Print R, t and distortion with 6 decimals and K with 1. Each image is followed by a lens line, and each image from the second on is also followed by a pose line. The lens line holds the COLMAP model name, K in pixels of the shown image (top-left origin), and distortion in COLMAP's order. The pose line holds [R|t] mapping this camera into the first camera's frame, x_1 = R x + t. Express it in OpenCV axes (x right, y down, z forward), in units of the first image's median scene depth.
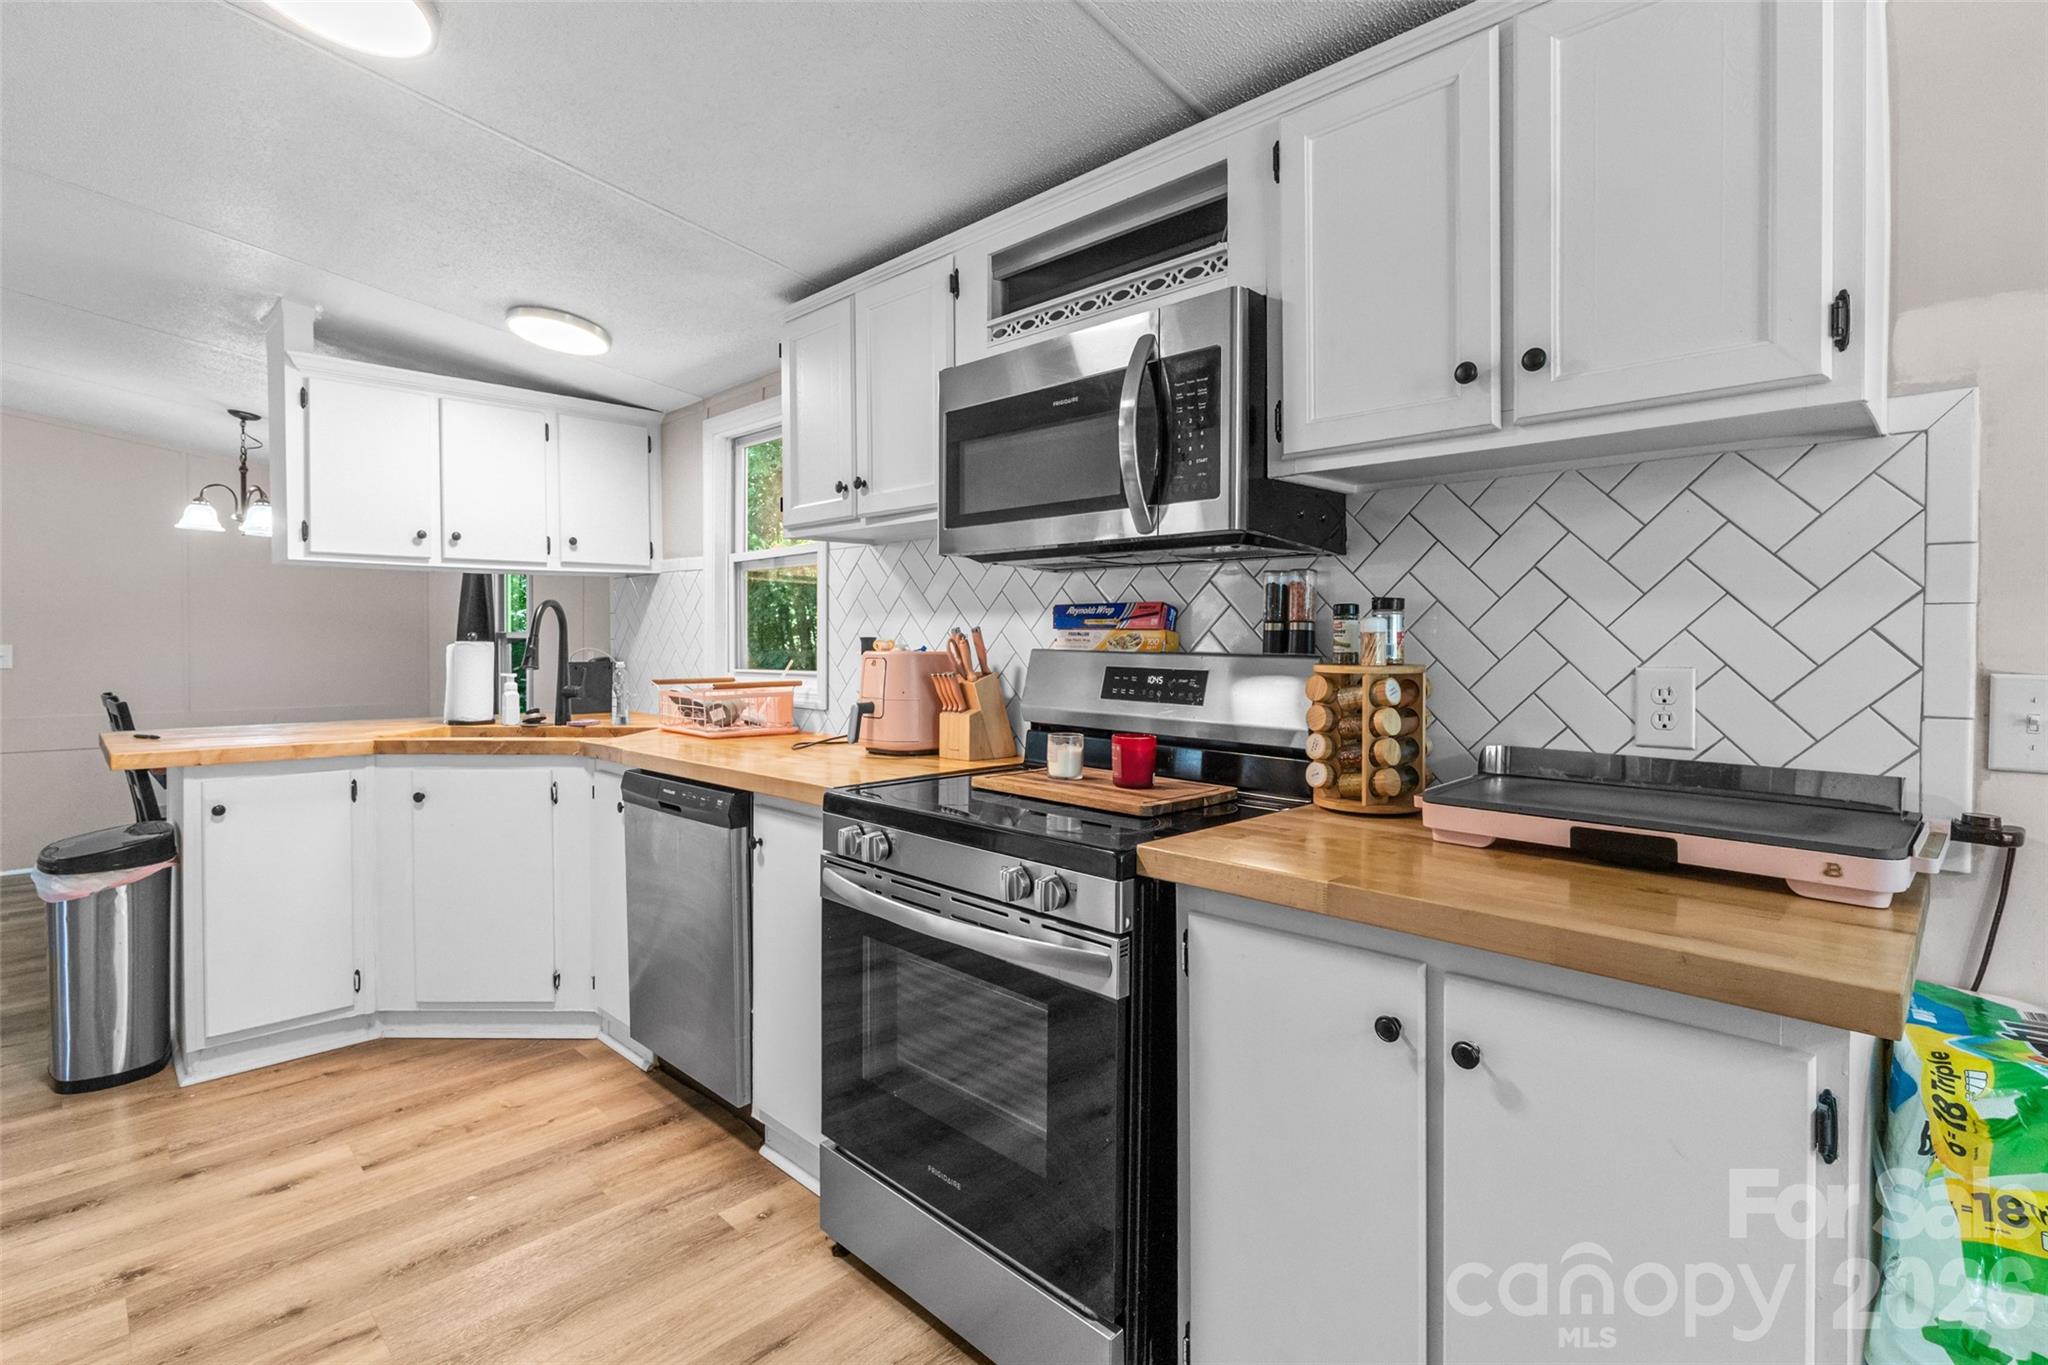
lens RADIAL K [[968.6, 0, 1024.9], [0, 968.6, 649.7], [0, 0, 1]] dist [-0.000039, -0.000854]
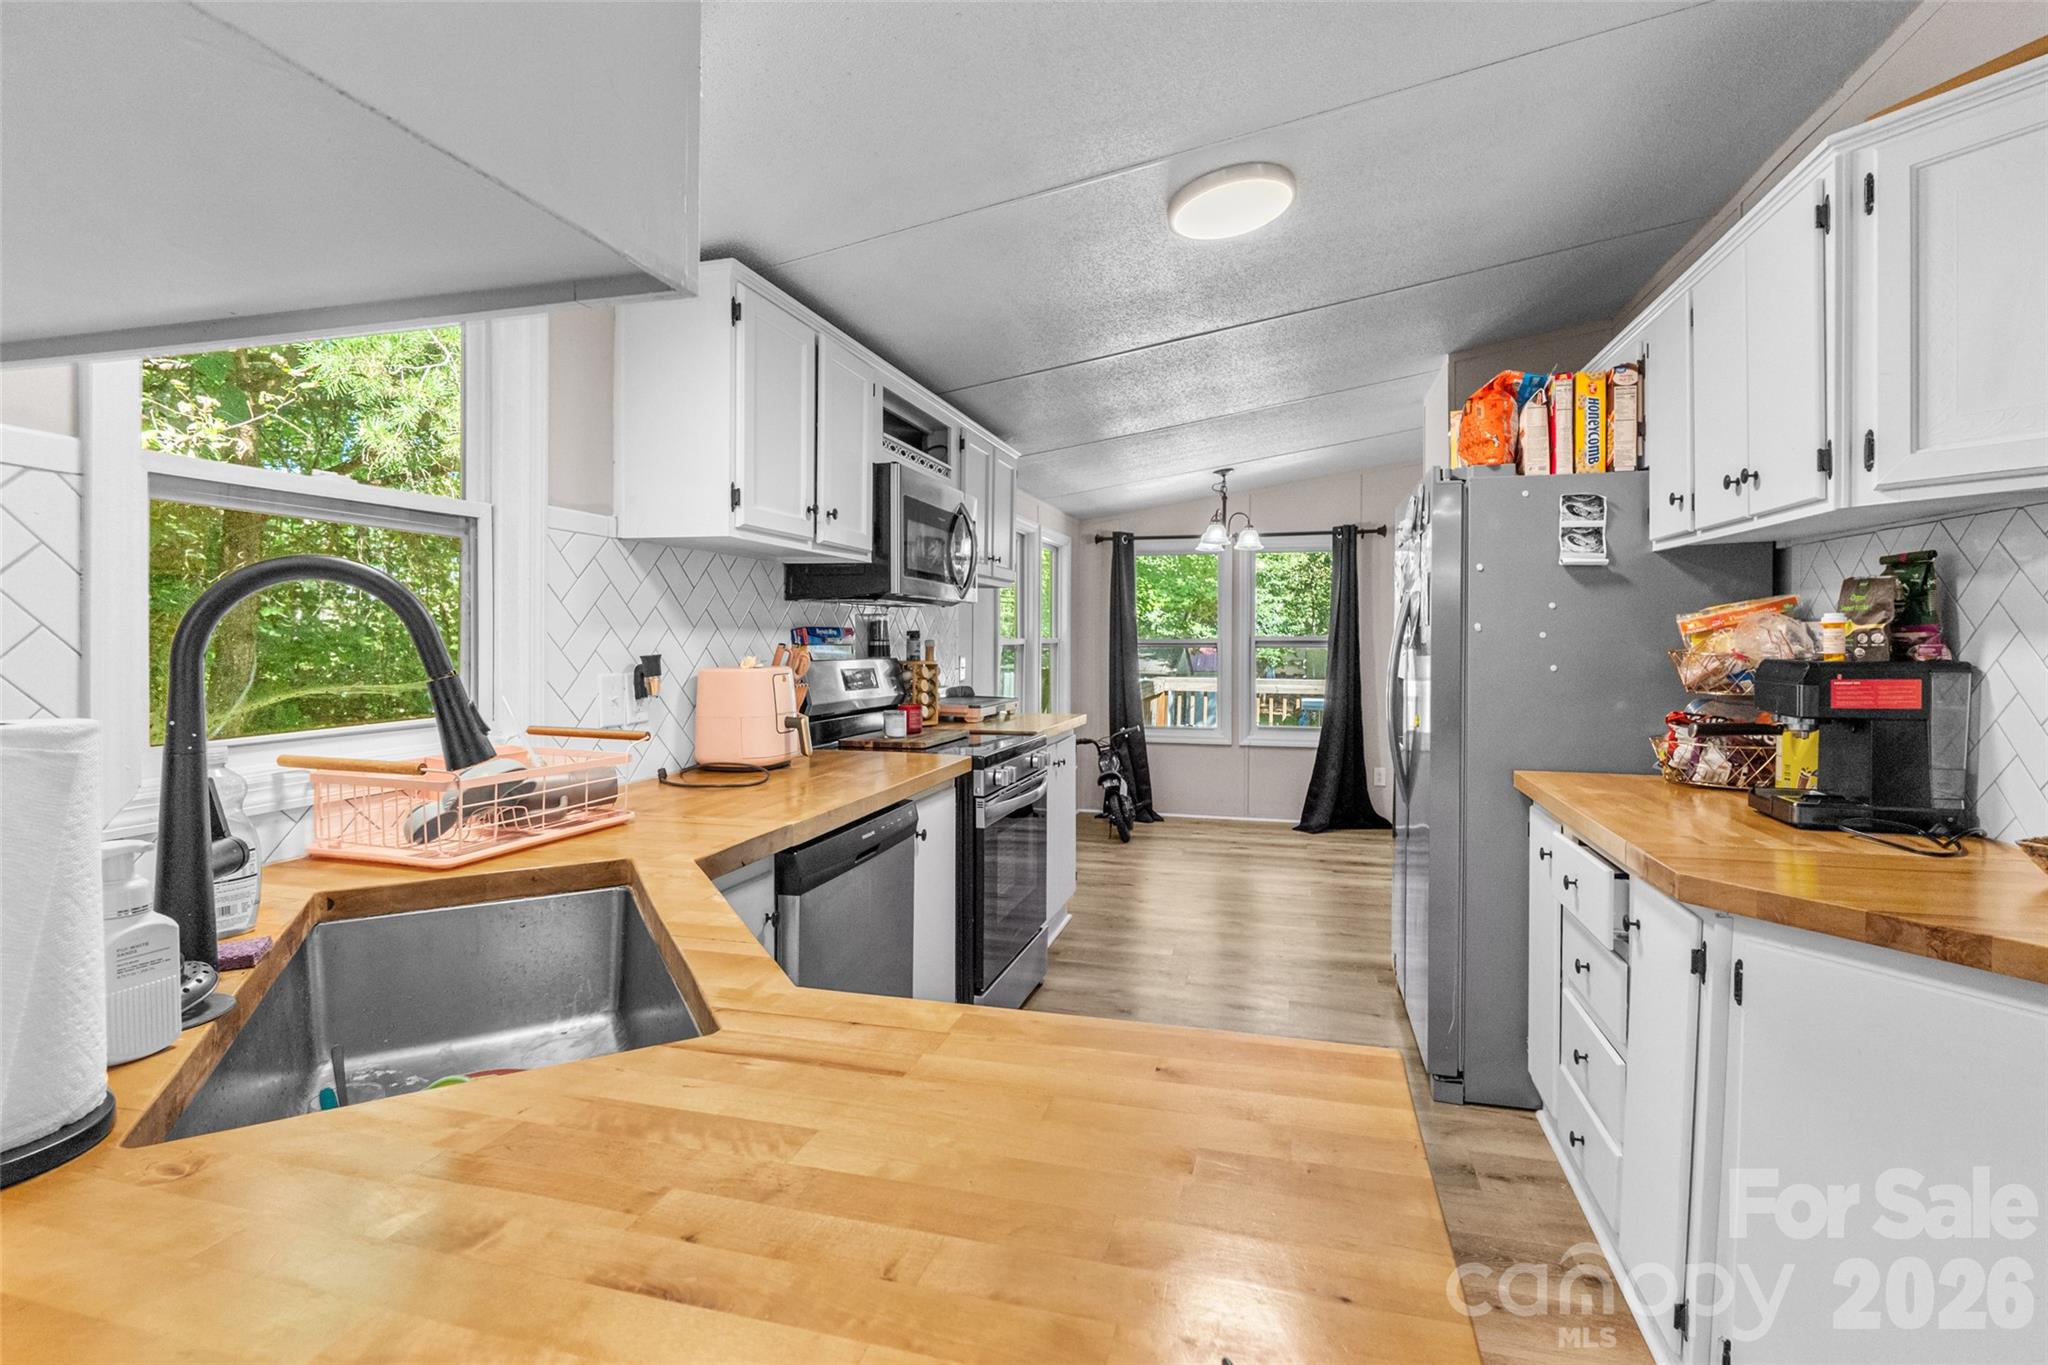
lens RADIAL K [[952.9, 0, 1030.8], [0, 952.9, 641.3], [0, 0, 1]] dist [-0.003656, -0.000662]
pose [[-0.489079, -0.004931, 0.872226, -1.078622], [0.009252, 0.999898, 0.010840, -0.031947], [-0.872191, 0.013372, -0.488984, 1.174292]]
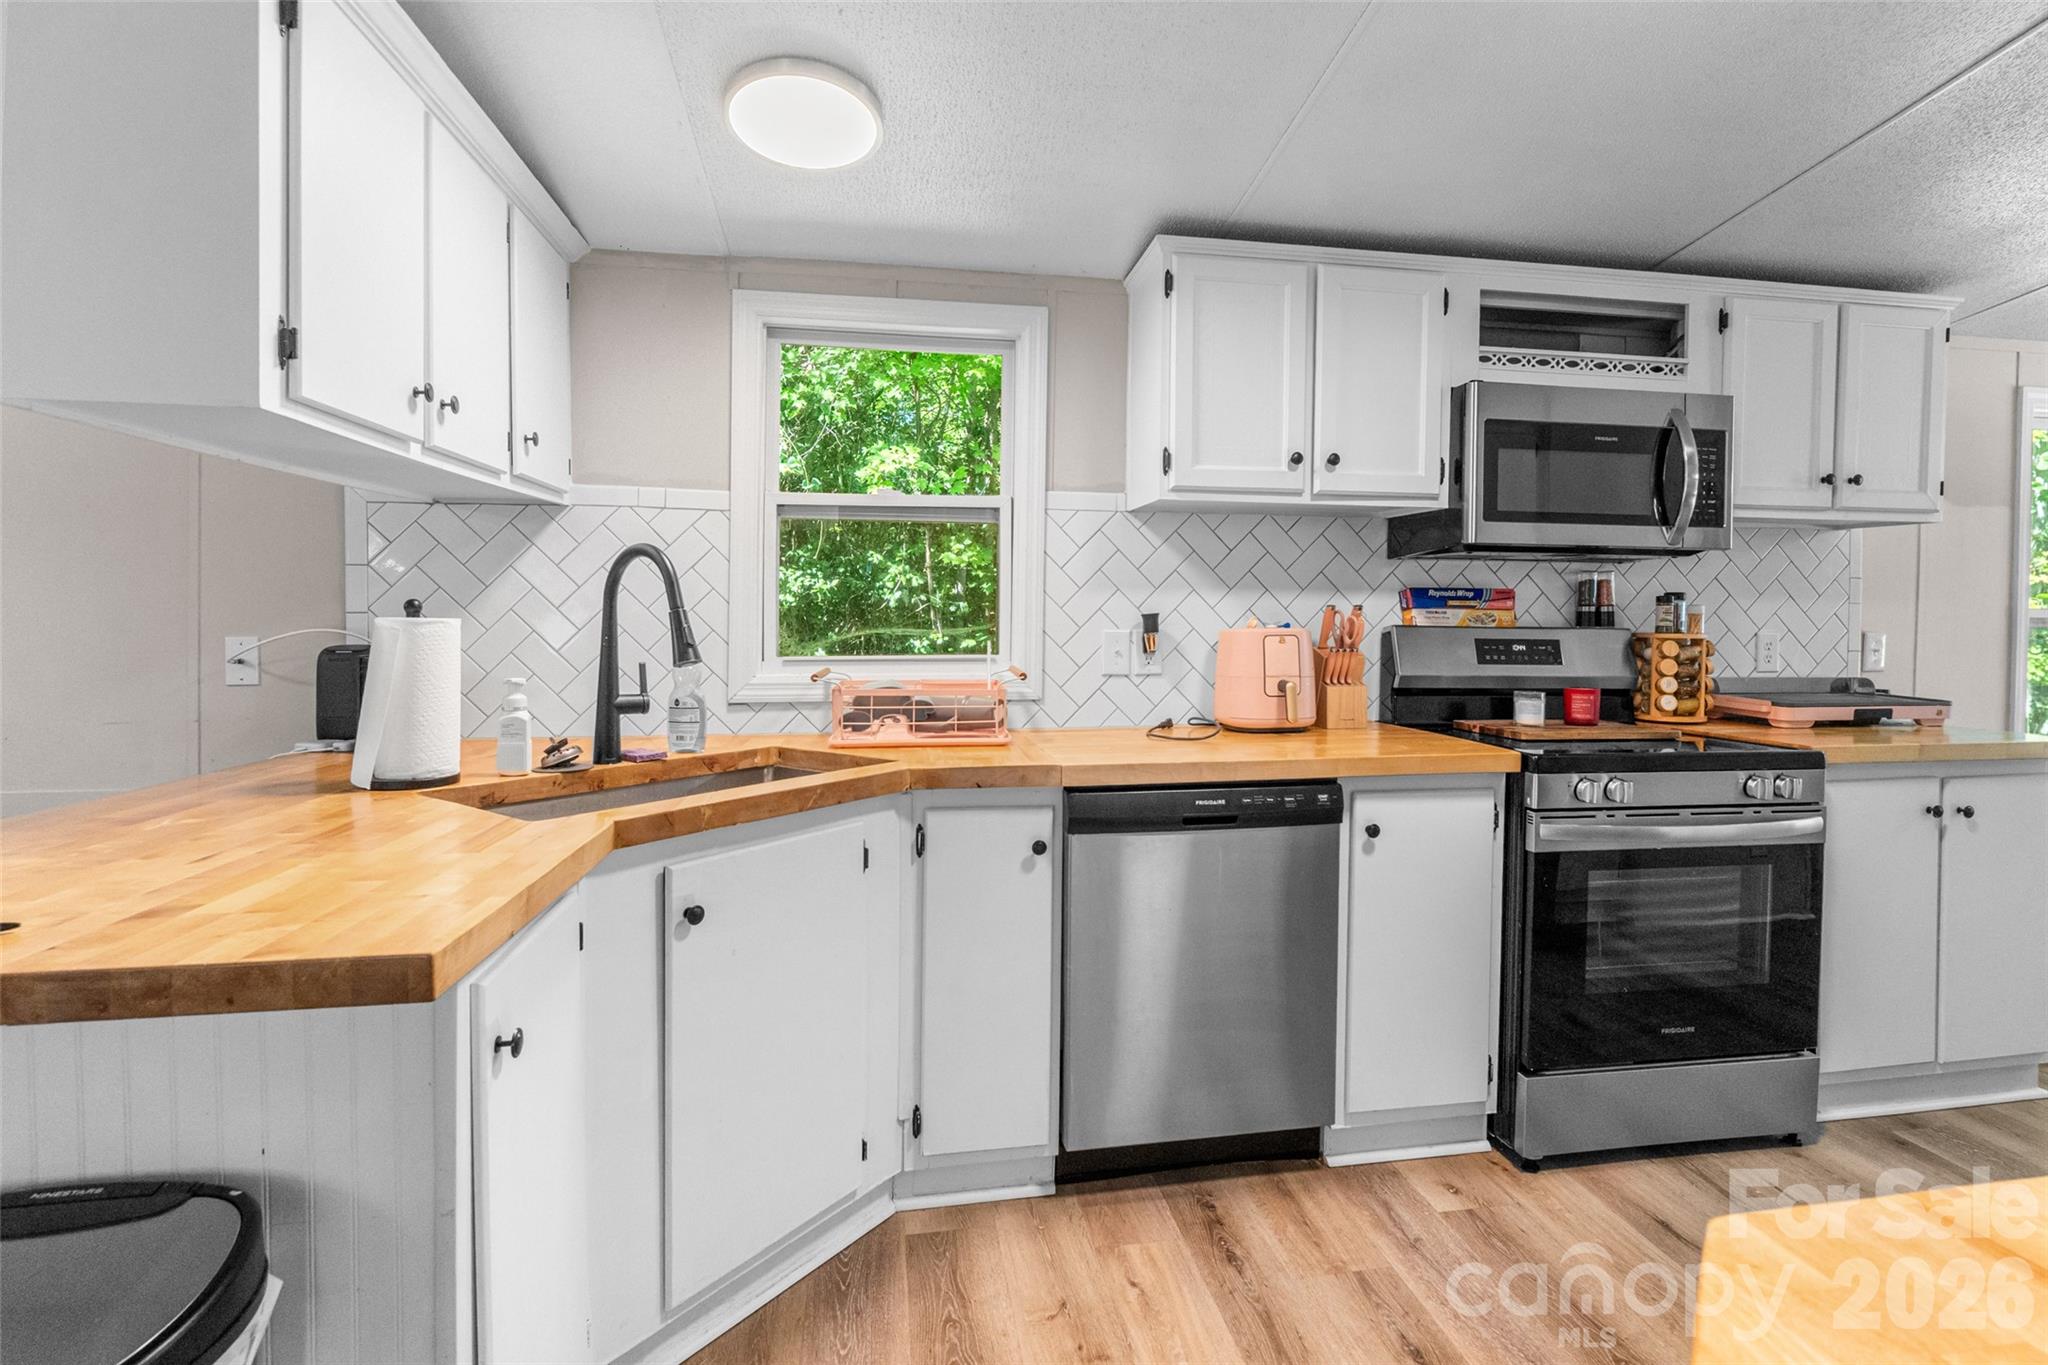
lens RADIAL K [[967.7, 0, 1042.7], [0, 967.7, 629.0], [0, 0, 1]] dist [-0.001315, -0.000291]
pose [[0.581533, -0.009163, 0.813472, -1.014516], [0.005015, 0.999958, 0.007679, -0.006020], [-0.813508, -0.000386, 0.581554, 0.583051]]
